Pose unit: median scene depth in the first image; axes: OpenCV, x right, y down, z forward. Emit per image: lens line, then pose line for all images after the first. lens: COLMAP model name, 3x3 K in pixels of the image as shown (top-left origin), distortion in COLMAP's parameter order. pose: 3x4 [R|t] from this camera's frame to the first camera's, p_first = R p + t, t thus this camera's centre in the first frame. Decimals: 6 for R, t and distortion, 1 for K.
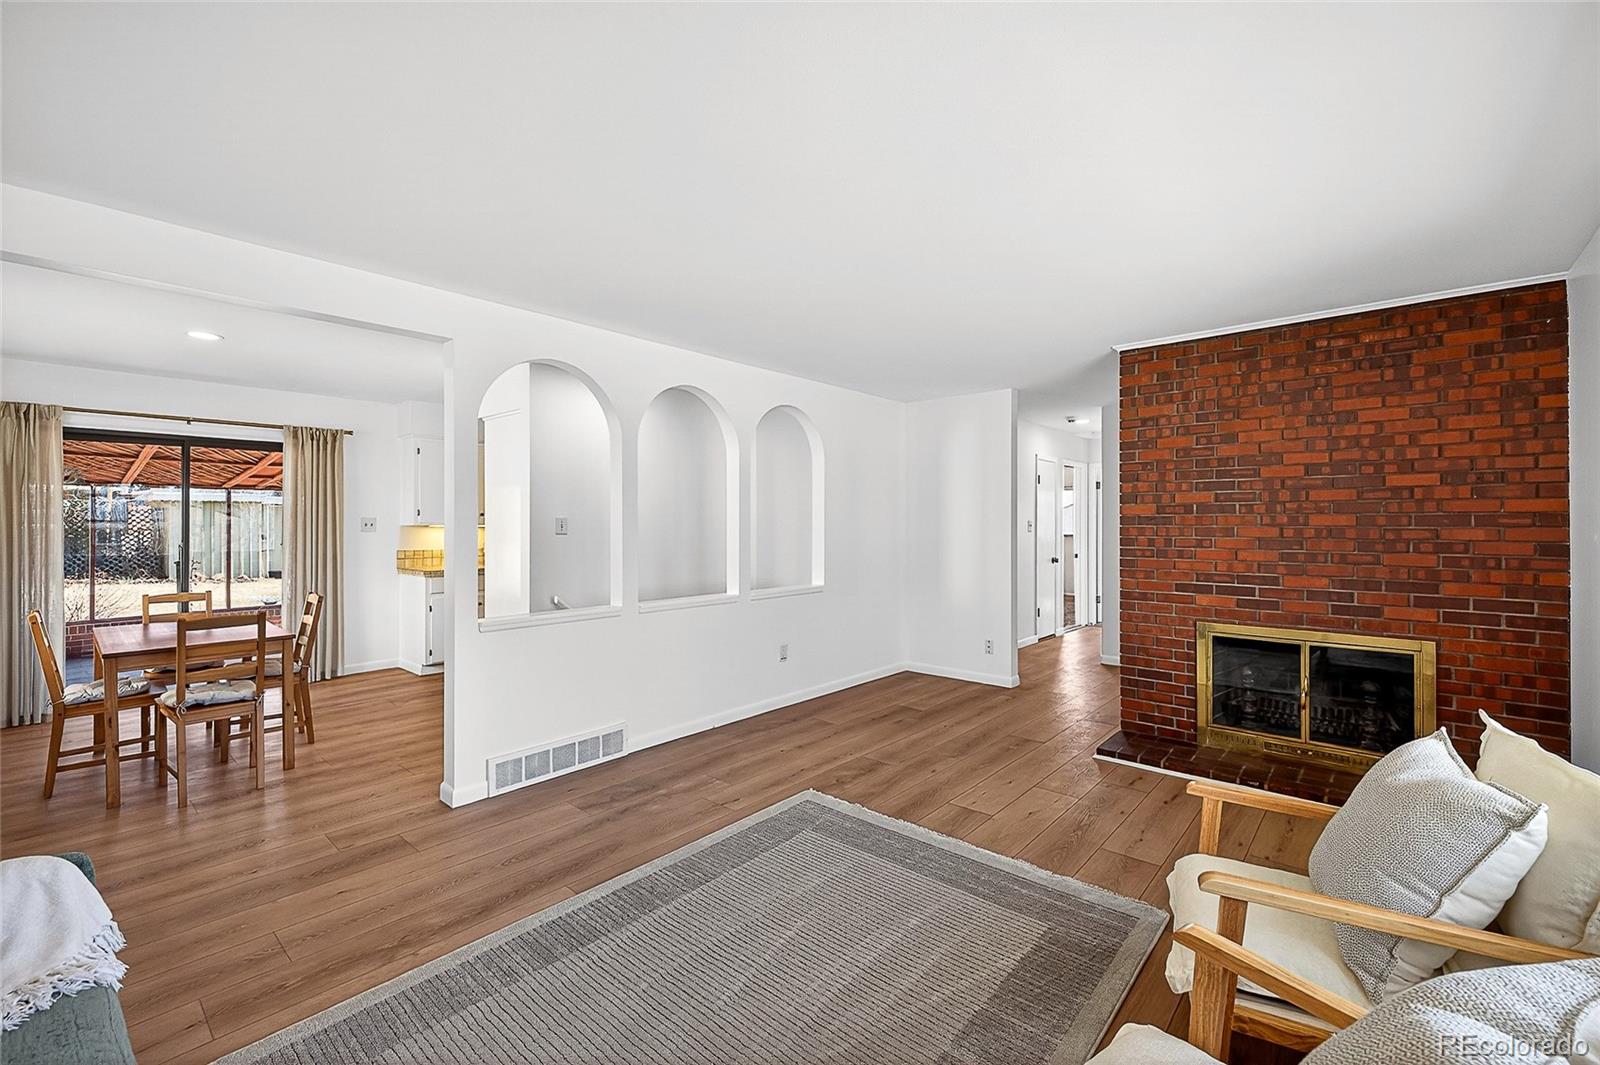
lens RADIAL K [[682.4, 0, 795.2], [0, 682.4, 523.8], [0, 0, 1]] dist [0.002202, 0.000898]
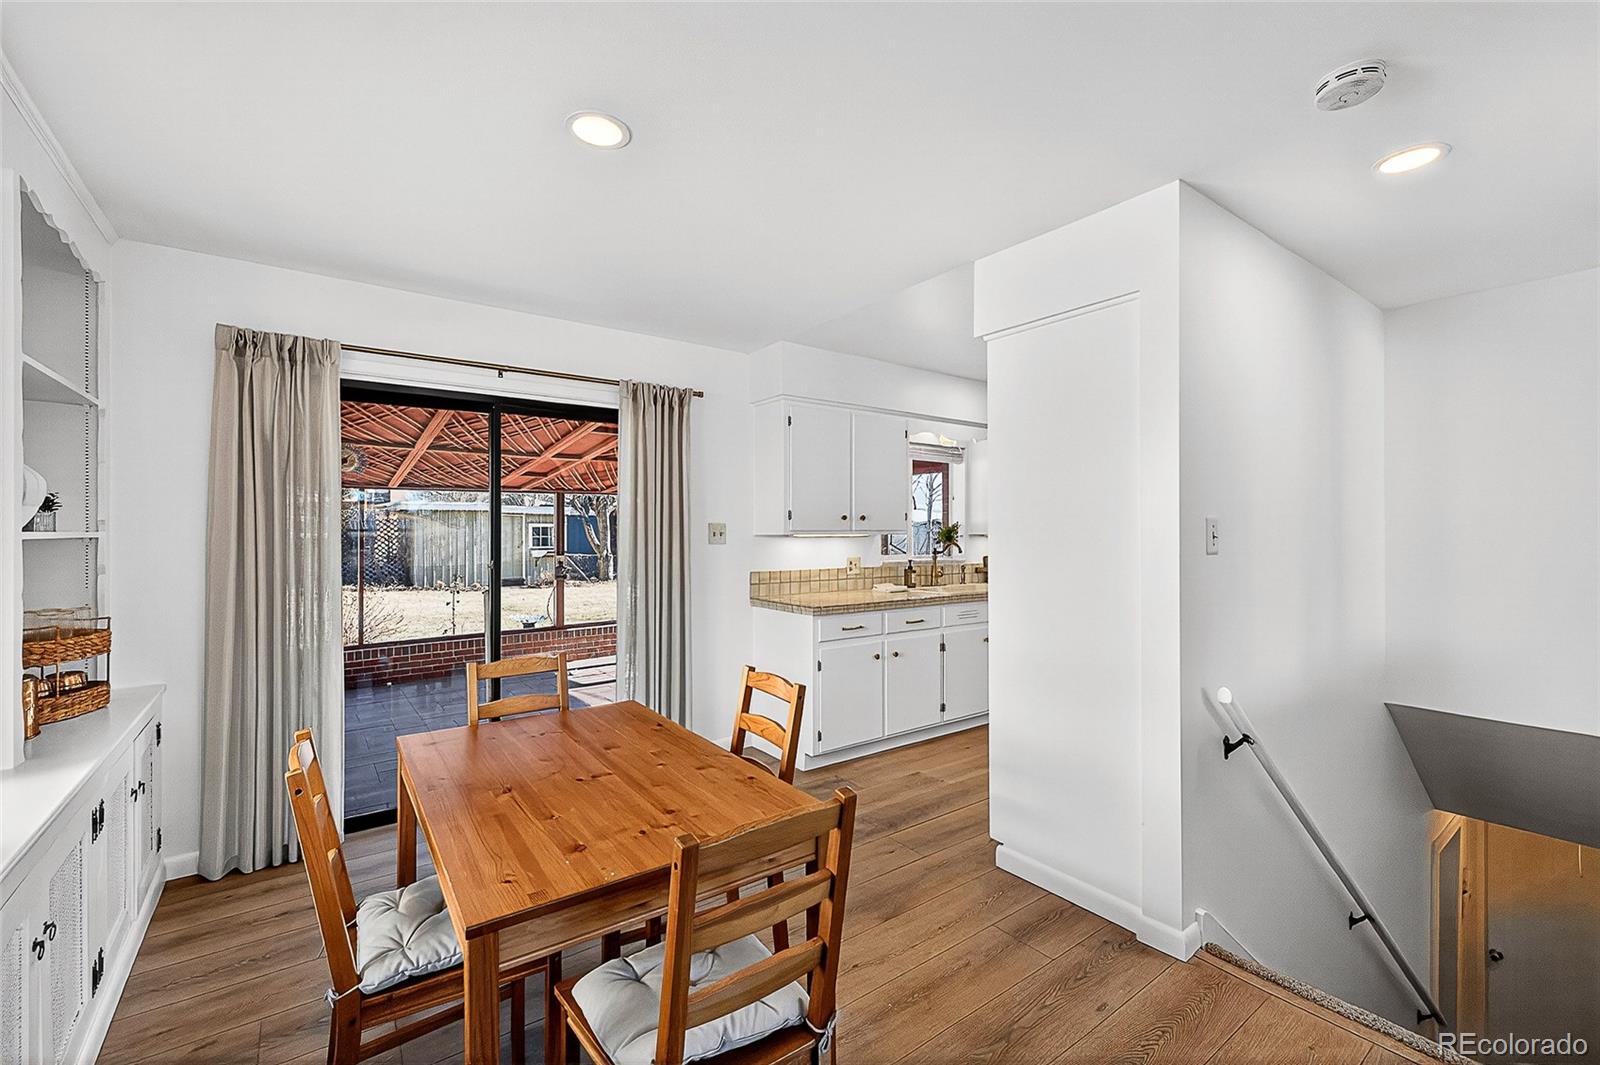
lens RADIAL K [[669.9, 0, 800.0], [0, 669.9, 532.5], [0, 0, 1]] dist [0.000298, -0.000044]
pose [[0.979733, 0.000933, -0.200305, -1.449956], [-0.000921, 1.000000, 0.000153, -0.000524], [0.200305, 0.000035, 0.979734, 1.312786]]
